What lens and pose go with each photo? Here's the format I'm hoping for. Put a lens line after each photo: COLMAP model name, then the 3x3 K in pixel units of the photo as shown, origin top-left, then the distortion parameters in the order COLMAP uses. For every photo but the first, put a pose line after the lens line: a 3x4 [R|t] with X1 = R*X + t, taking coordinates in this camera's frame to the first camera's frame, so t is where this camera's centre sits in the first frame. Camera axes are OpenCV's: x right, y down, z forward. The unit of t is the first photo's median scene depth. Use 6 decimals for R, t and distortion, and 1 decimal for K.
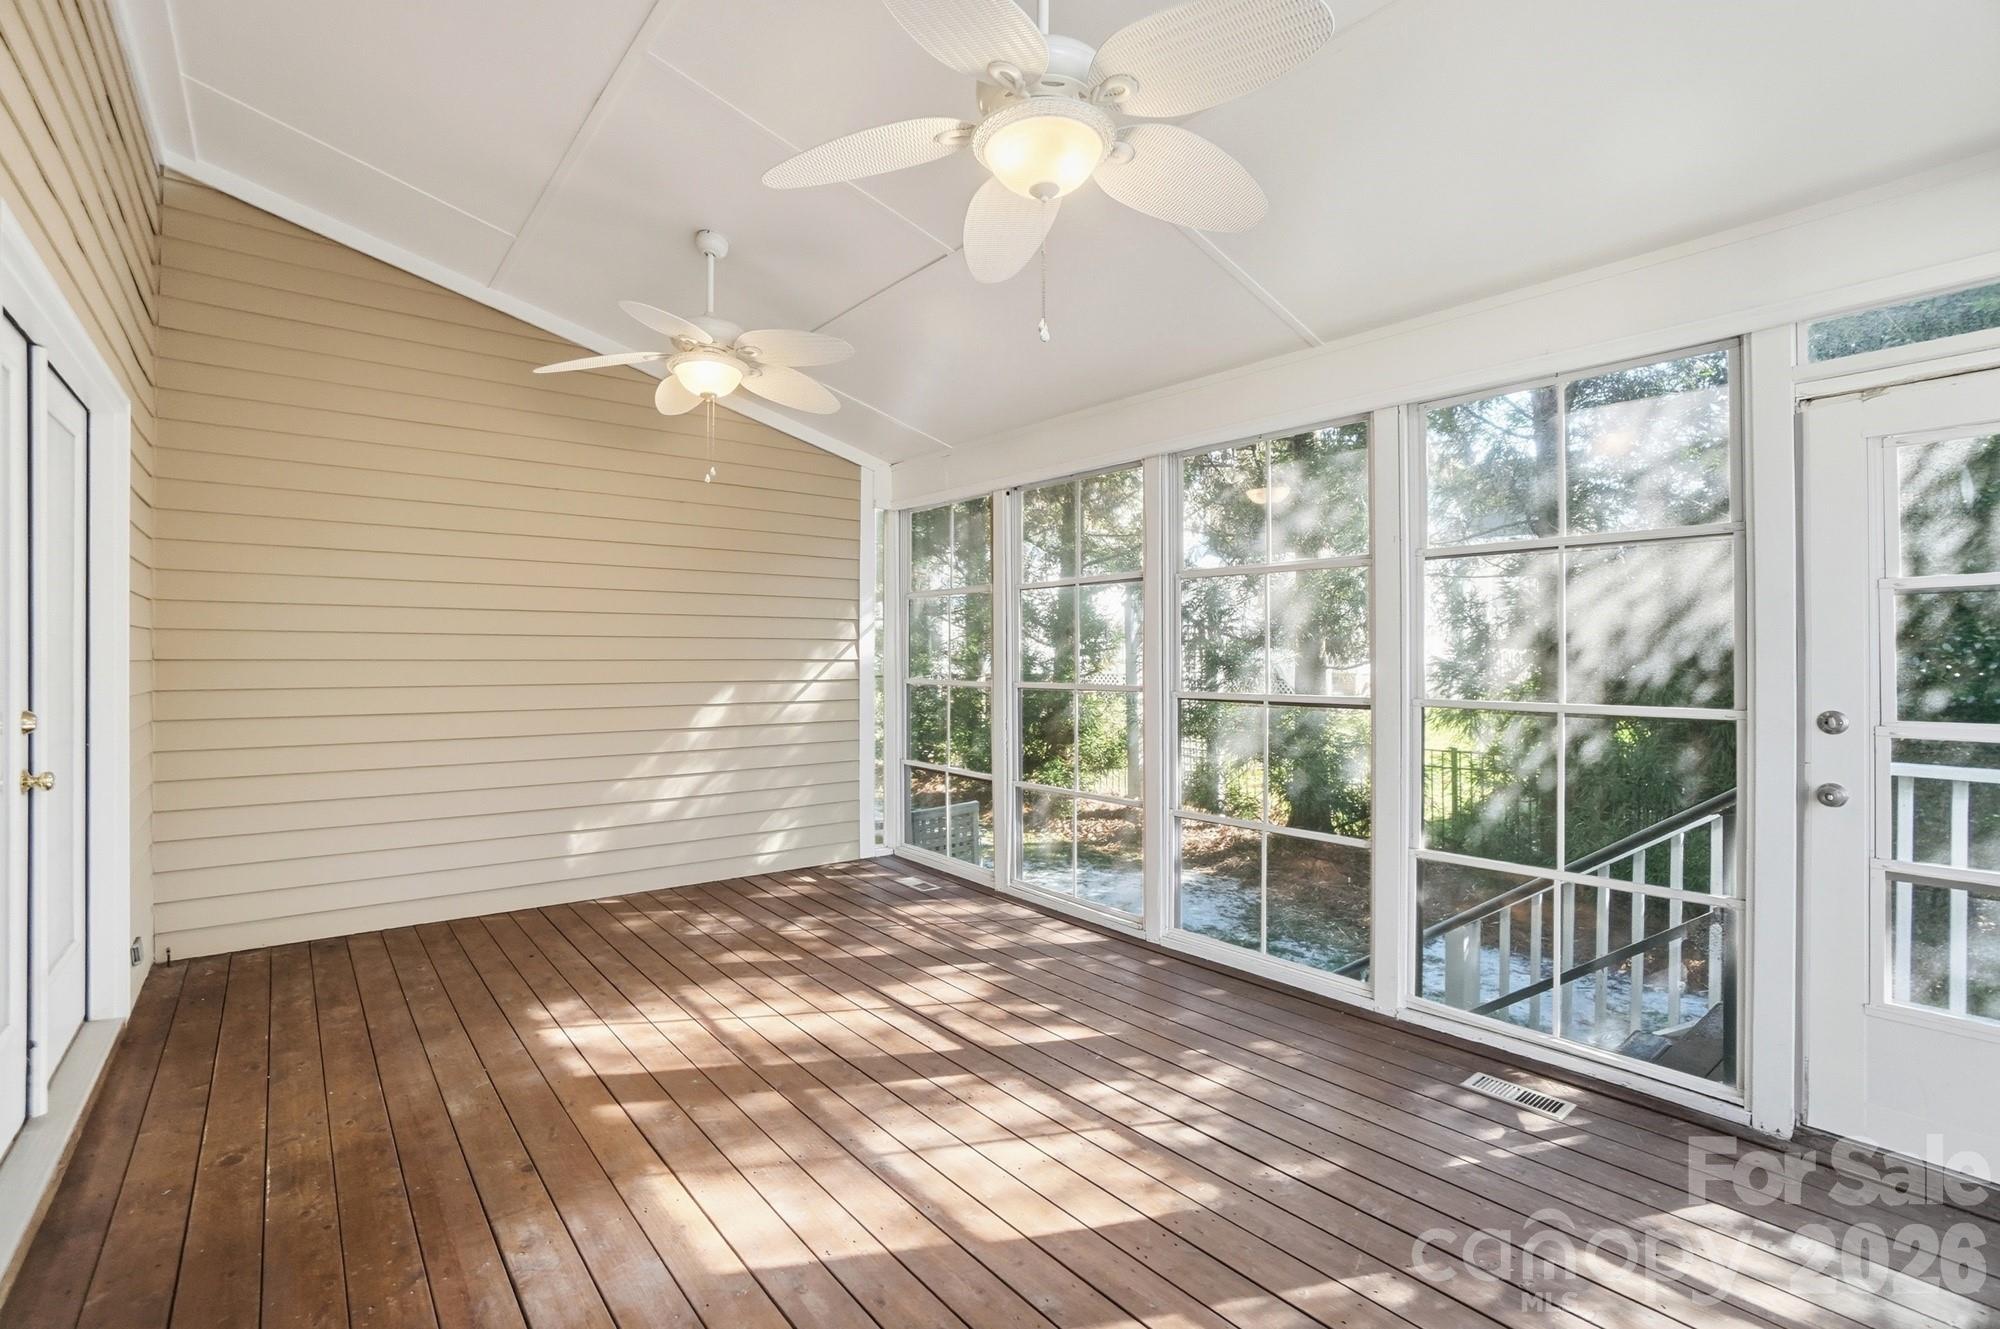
lens RADIAL K [[907.3, 0, 990.1], [0, 907.3, 664.1], [0, 0, 1]] dist [-0.064804, 0.024743]
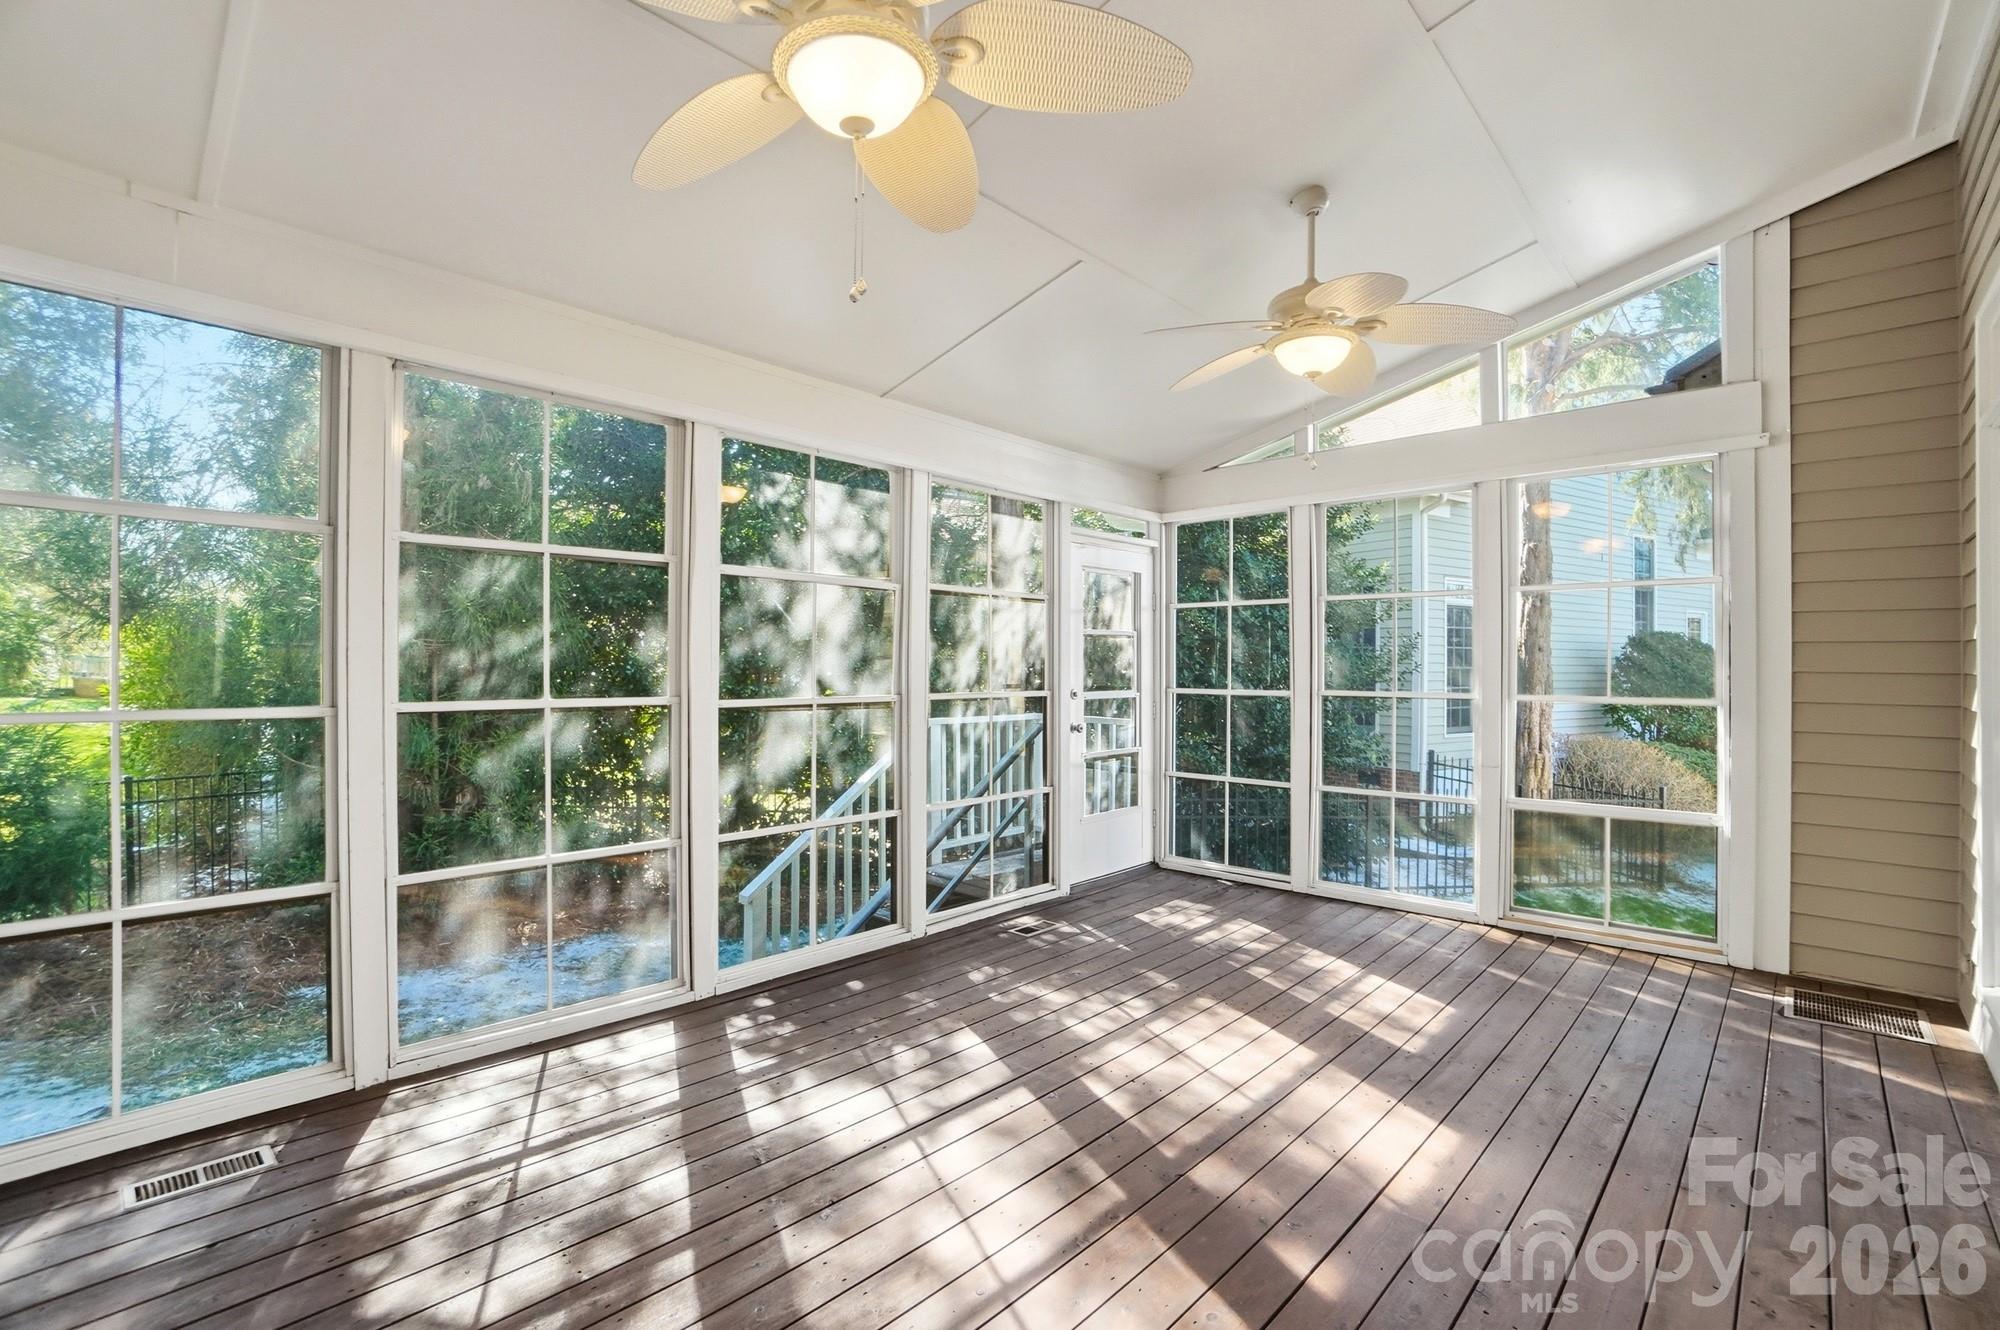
lens RADIAL K [[907.3, 0, 990.1], [0, 907.3, 664.6], [0, 0, 1]] dist [-0.064804, 0.024743]
pose [[-0.139139, -0.002305, 0.990270, -1.032897], [-0.001852, 0.999996, 0.002068, -0.009241], [-0.990271, -0.001546, -0.139143, 1.278920]]
